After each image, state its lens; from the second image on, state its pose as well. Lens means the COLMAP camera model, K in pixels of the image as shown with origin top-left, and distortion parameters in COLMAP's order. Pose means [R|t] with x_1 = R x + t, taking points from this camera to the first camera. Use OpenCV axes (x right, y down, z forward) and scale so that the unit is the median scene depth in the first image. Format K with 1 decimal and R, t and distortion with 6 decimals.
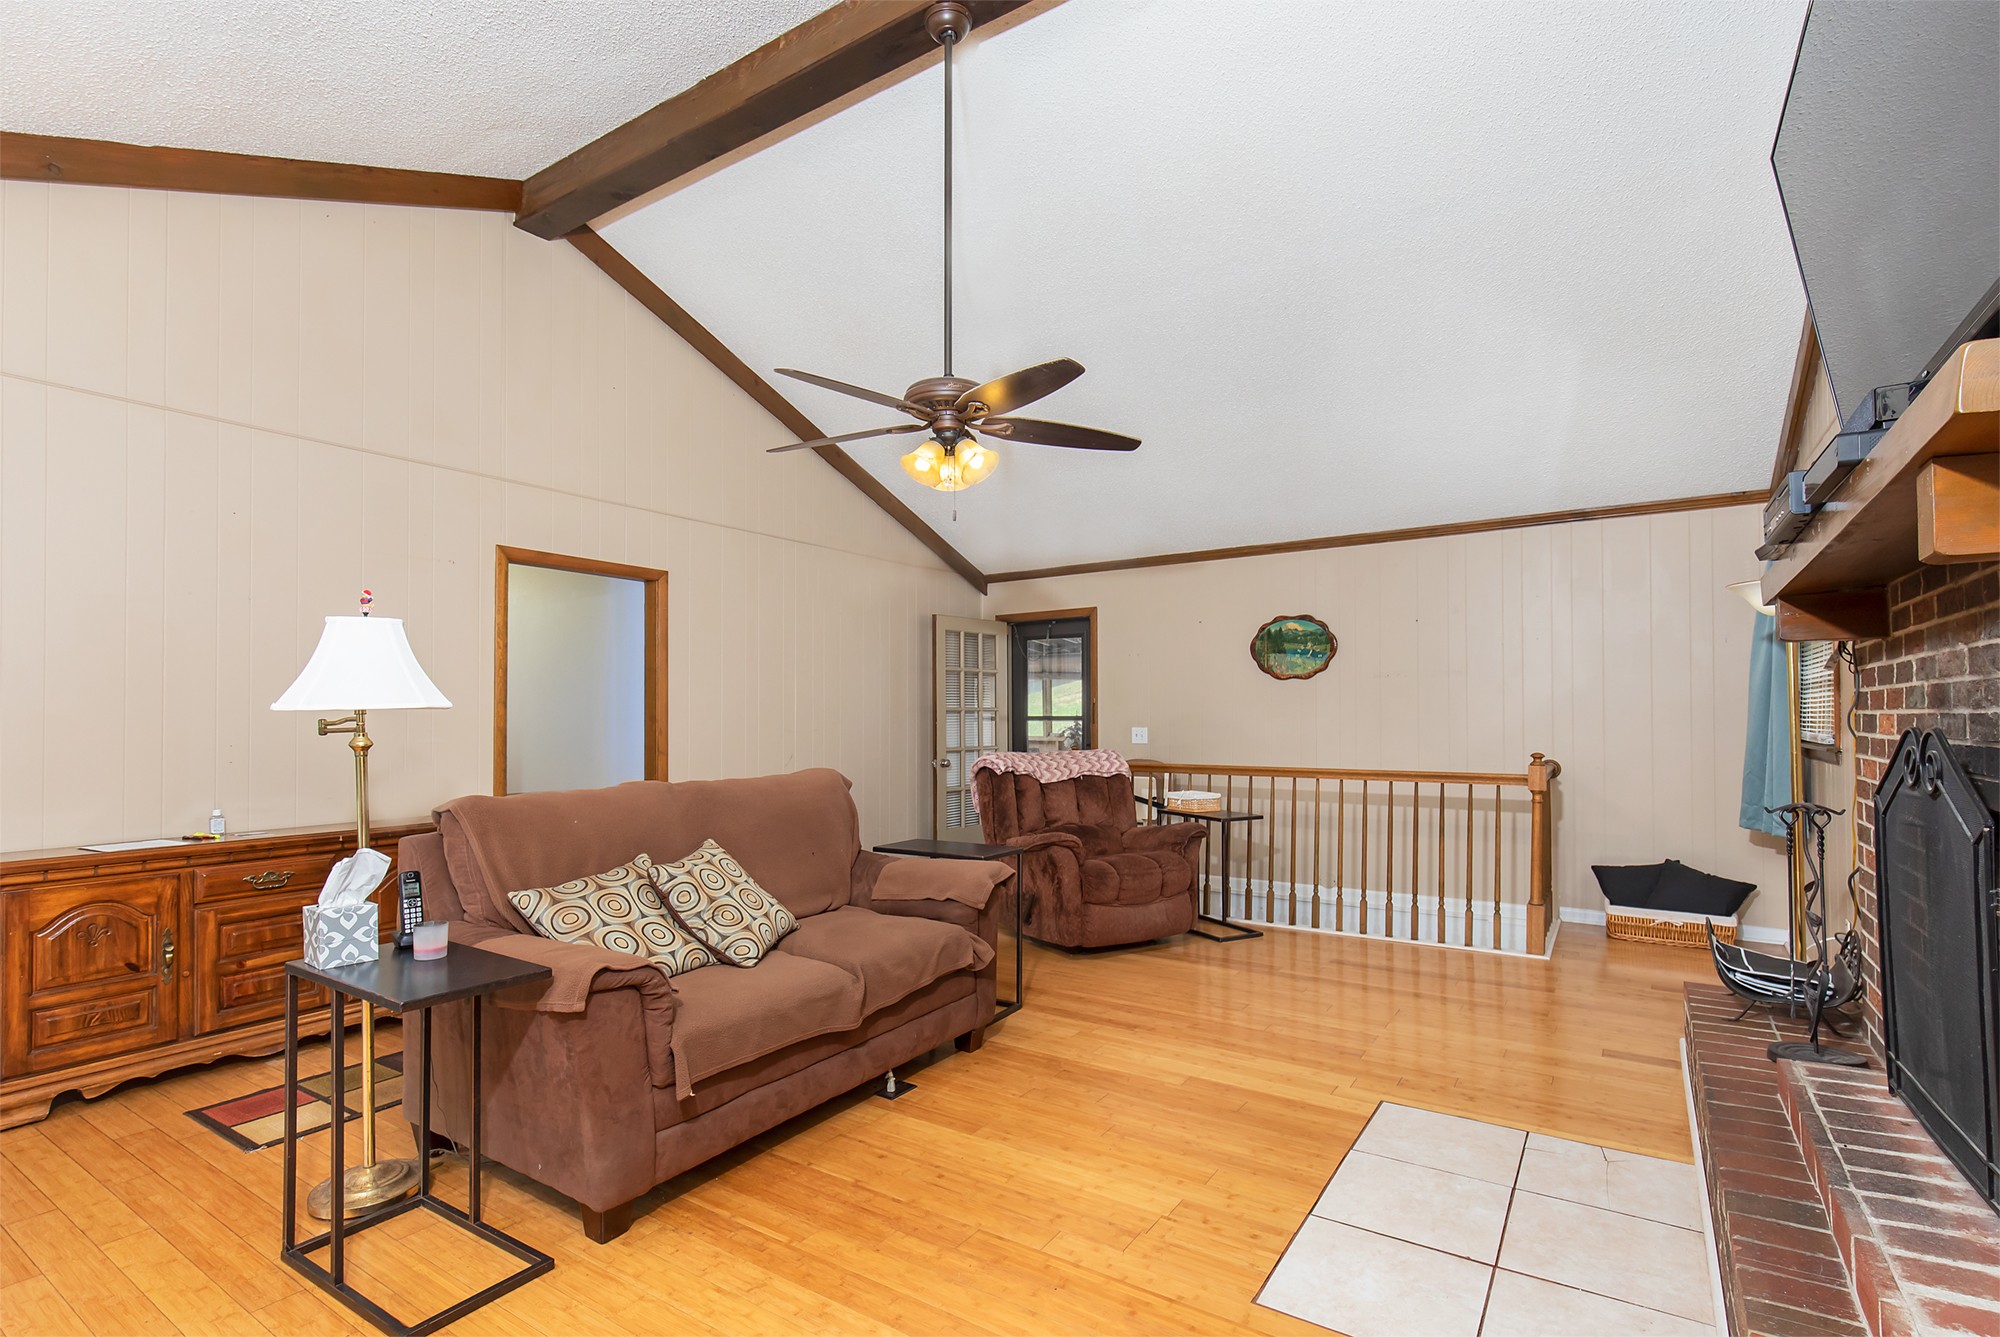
lens RADIAL K [[904.9, 0, 1006.8], [0, 904.9, 717.7], [0, 0, 1]] dist [-0.000506, -0.000573]
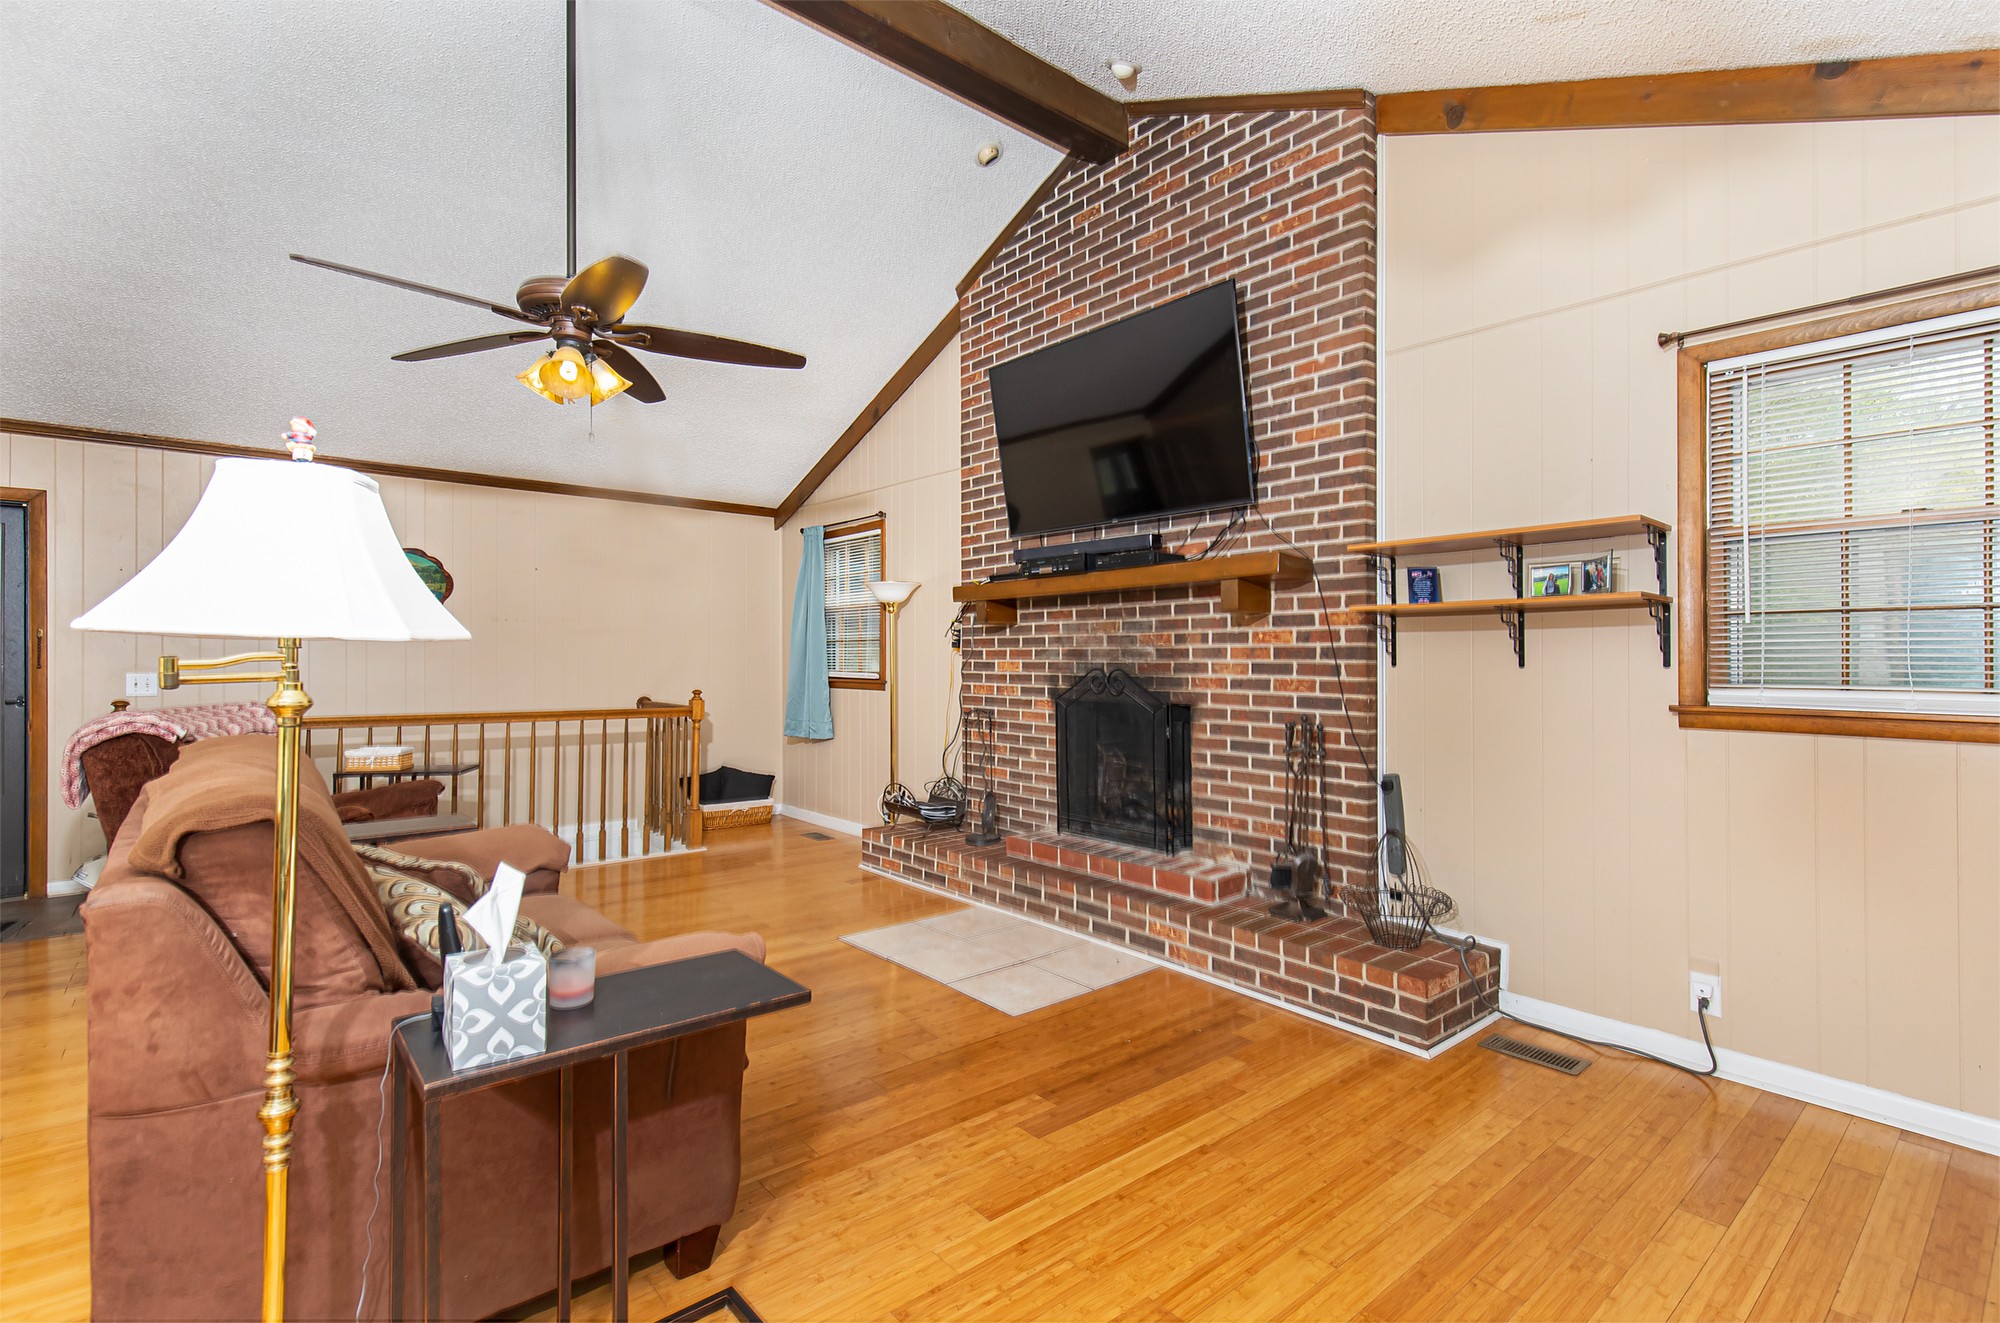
lens RADIAL K [[927.8, 0, 1010.9], [0, 927.8, 655.1], [0, 0, 1]] dist [0.003559, 0.000331]
pose [[0.265005, 0.011146, 0.964183, -0.913182], [-0.003299, 0.999938, -0.010652, 0.003696], [-0.964241, -0.000358, 0.265026, 0.367046]]
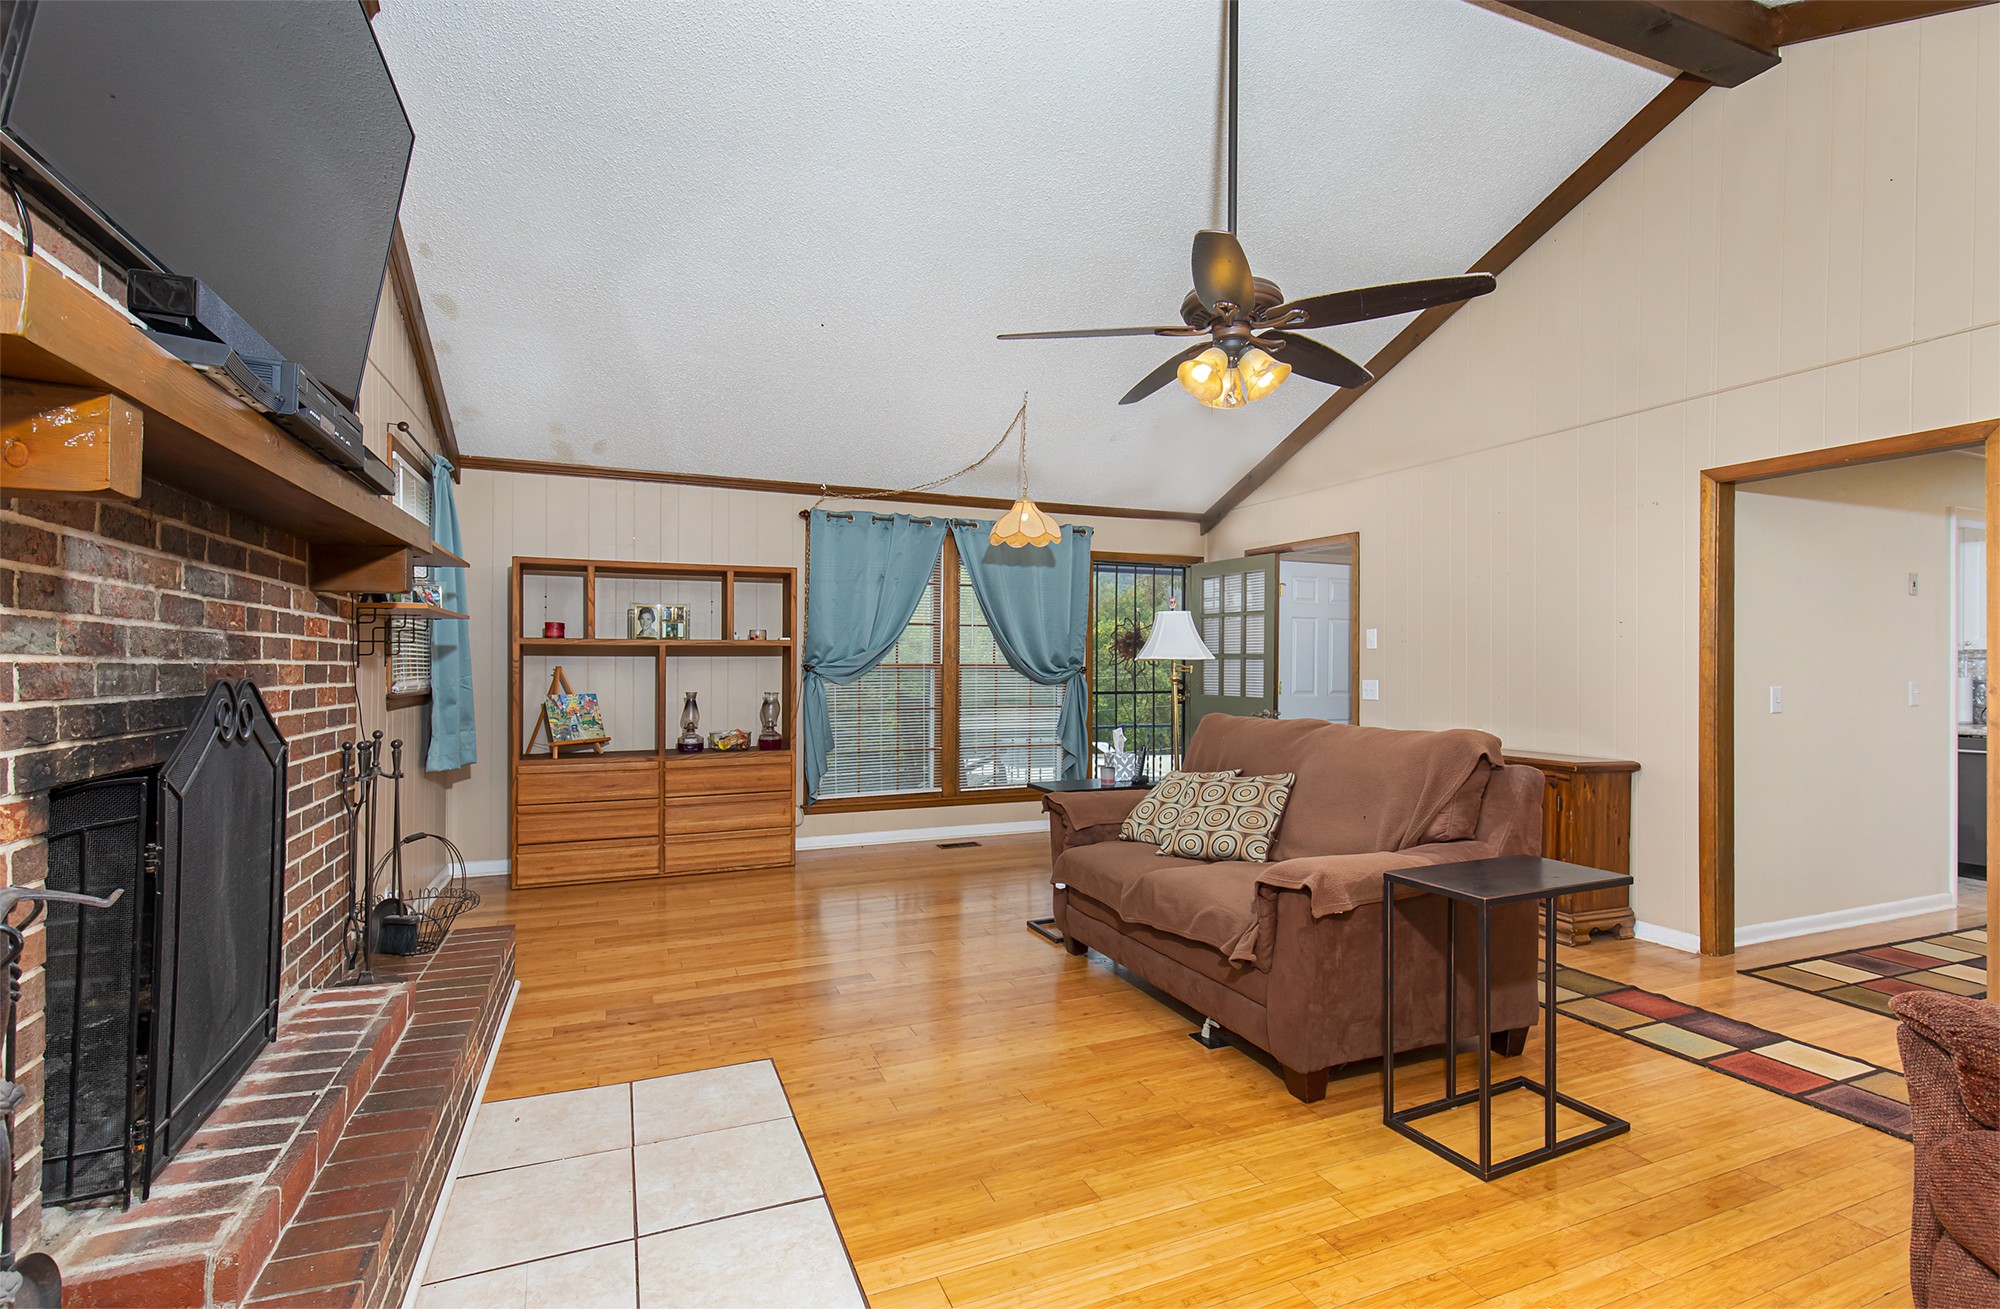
lens RADIAL K [[927.8, 0, 1002.2], [0, 927.8, 652.9], [0, 0, 1]] dist [0.003559, 0.000331]
pose [[-0.545416, -0.004396, -0.838154, 0.893931], [0.003448, 0.999966, -0.007489, -0.003804], [0.838158, -0.006975, -0.545383, 1.431692]]
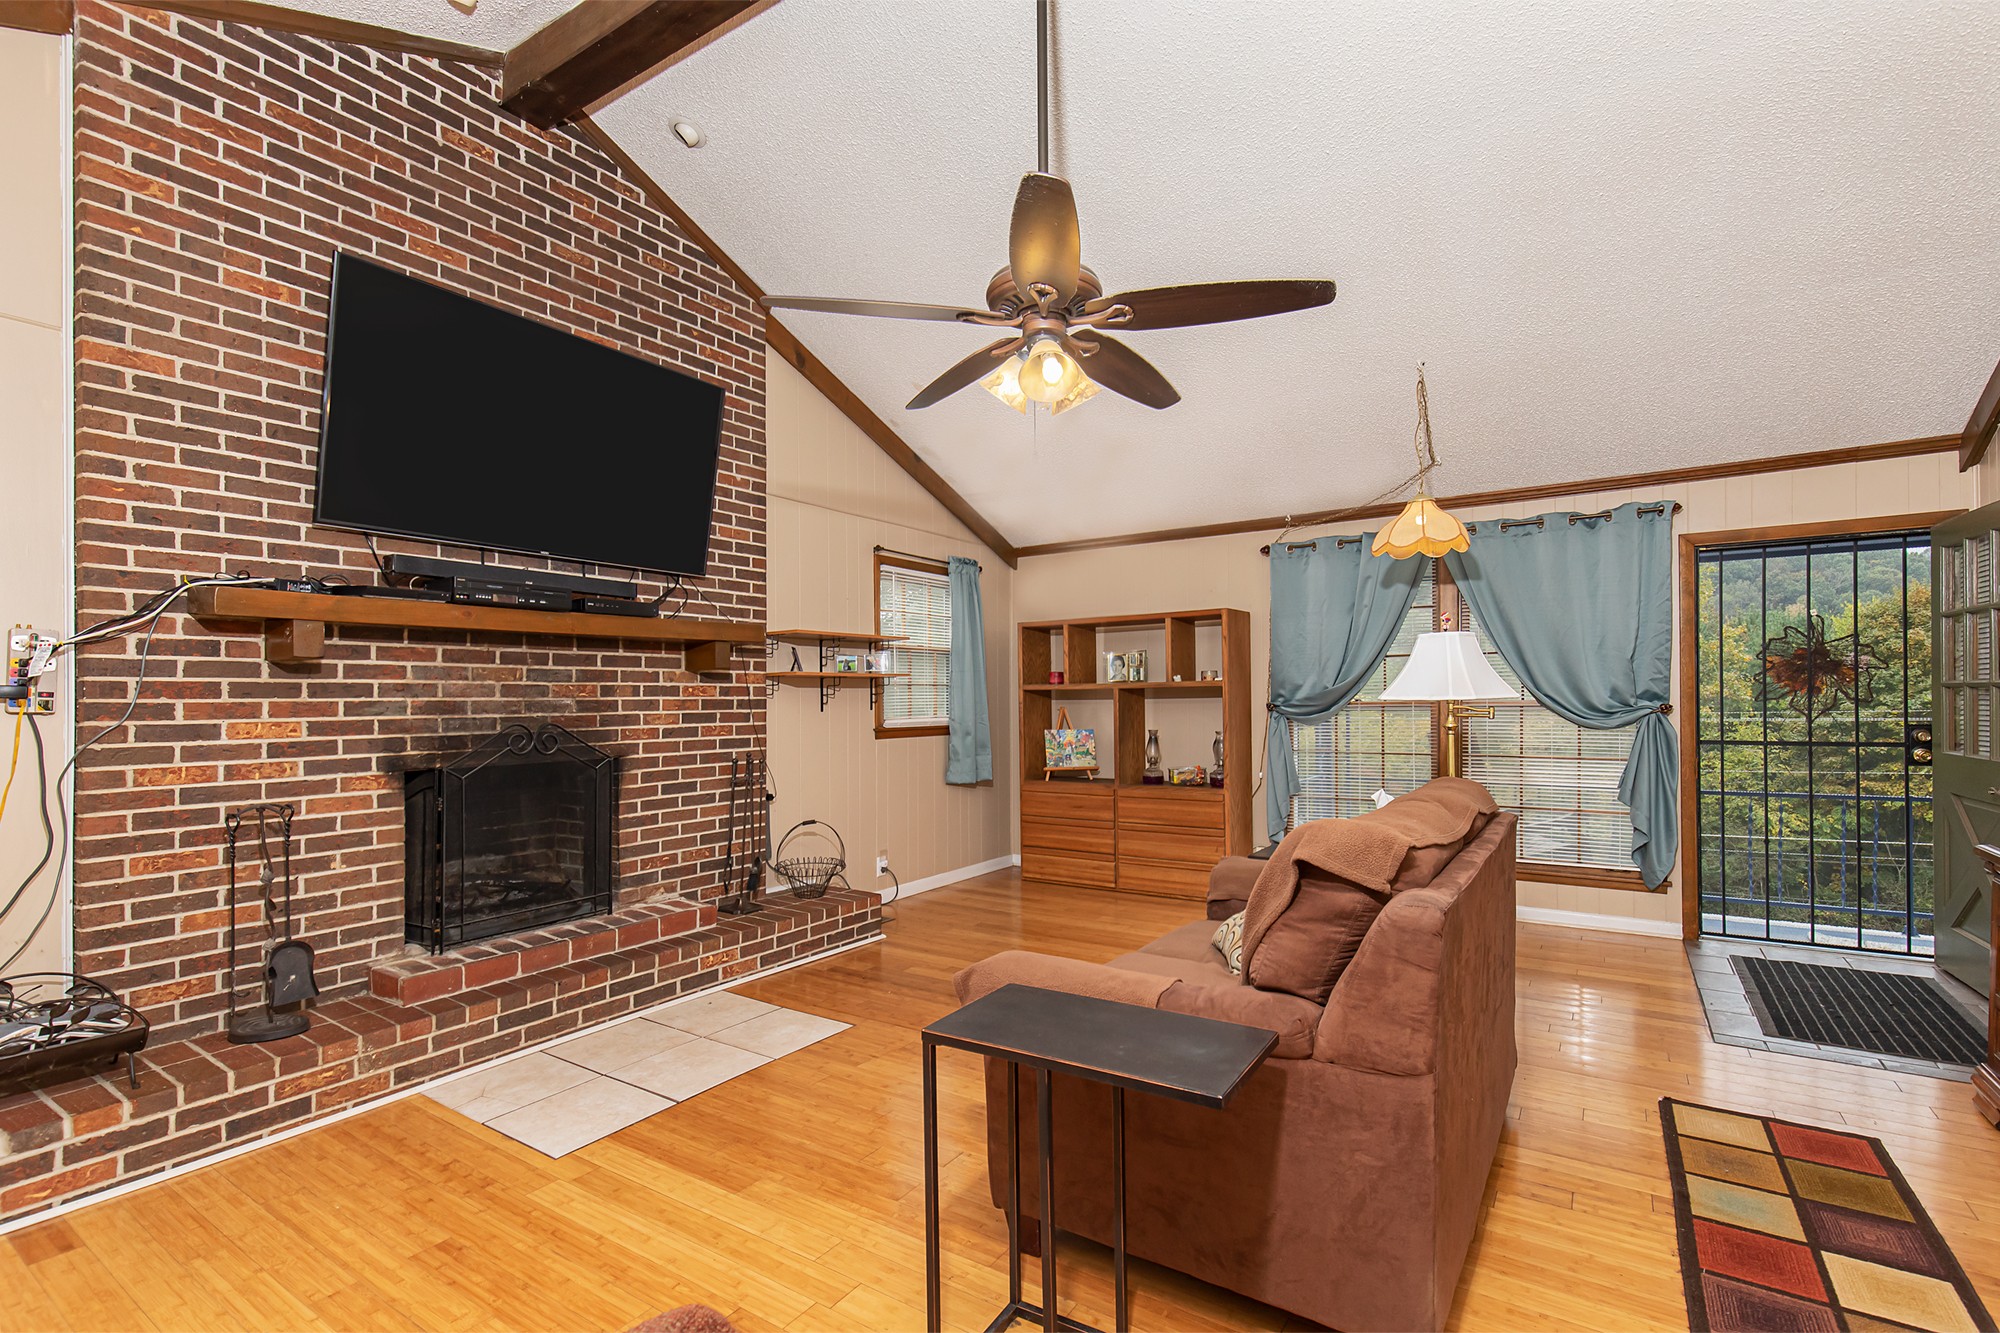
lens RADIAL K [[904.9, 0, 1001.3], [0, 904.9, 699.2], [0, 0, 1]] dist [-0.000506, -0.000573]
pose [[-0.999800, 0.017836, -0.009072, -0.018228], [0.017839, 0.999841, -0.000292, -0.014666], [0.009066, -0.000454, -0.999959, 1.912732]]
